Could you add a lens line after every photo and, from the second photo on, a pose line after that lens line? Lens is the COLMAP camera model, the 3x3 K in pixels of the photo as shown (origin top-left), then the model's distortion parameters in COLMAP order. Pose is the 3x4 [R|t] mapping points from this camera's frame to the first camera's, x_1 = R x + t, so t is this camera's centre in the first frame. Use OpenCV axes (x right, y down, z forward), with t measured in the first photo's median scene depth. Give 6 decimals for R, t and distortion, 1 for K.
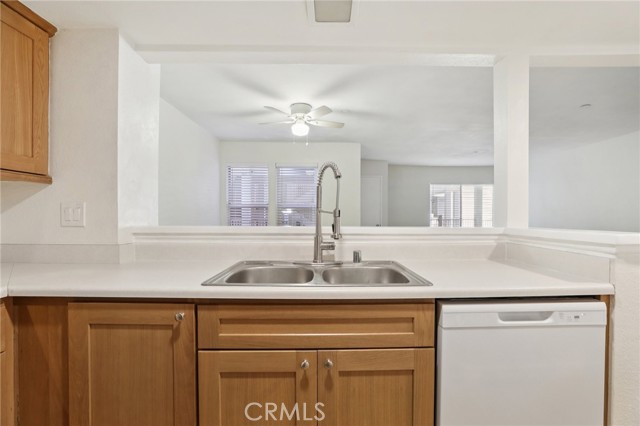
lens RADIAL K [[295.7, 0, 322.7], [0, 295.7, 216.4], [0, 0, 1]] dist [-0.038513, 0.013113]
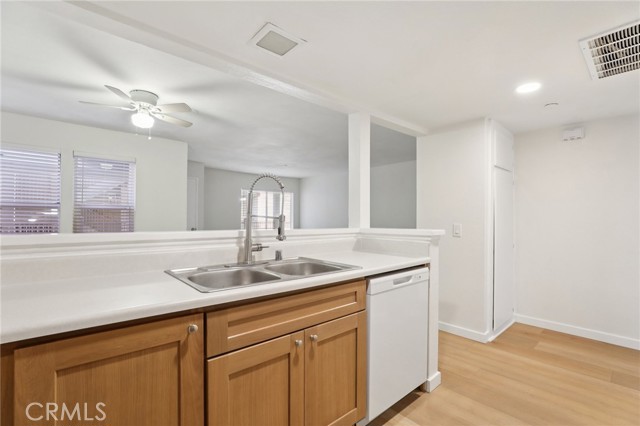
lens RADIAL K [[295.7, 0, 322.7], [0, 295.7, 216.4], [0, 0, 1]] dist [-0.038513, 0.013113]
pose [[0.752934, 0.007546, 0.658053, -0.639984], [-0.000708, 0.999943, -0.010656, -0.006690], [-0.658096, 0.007558, 0.752896, 0.011183]]
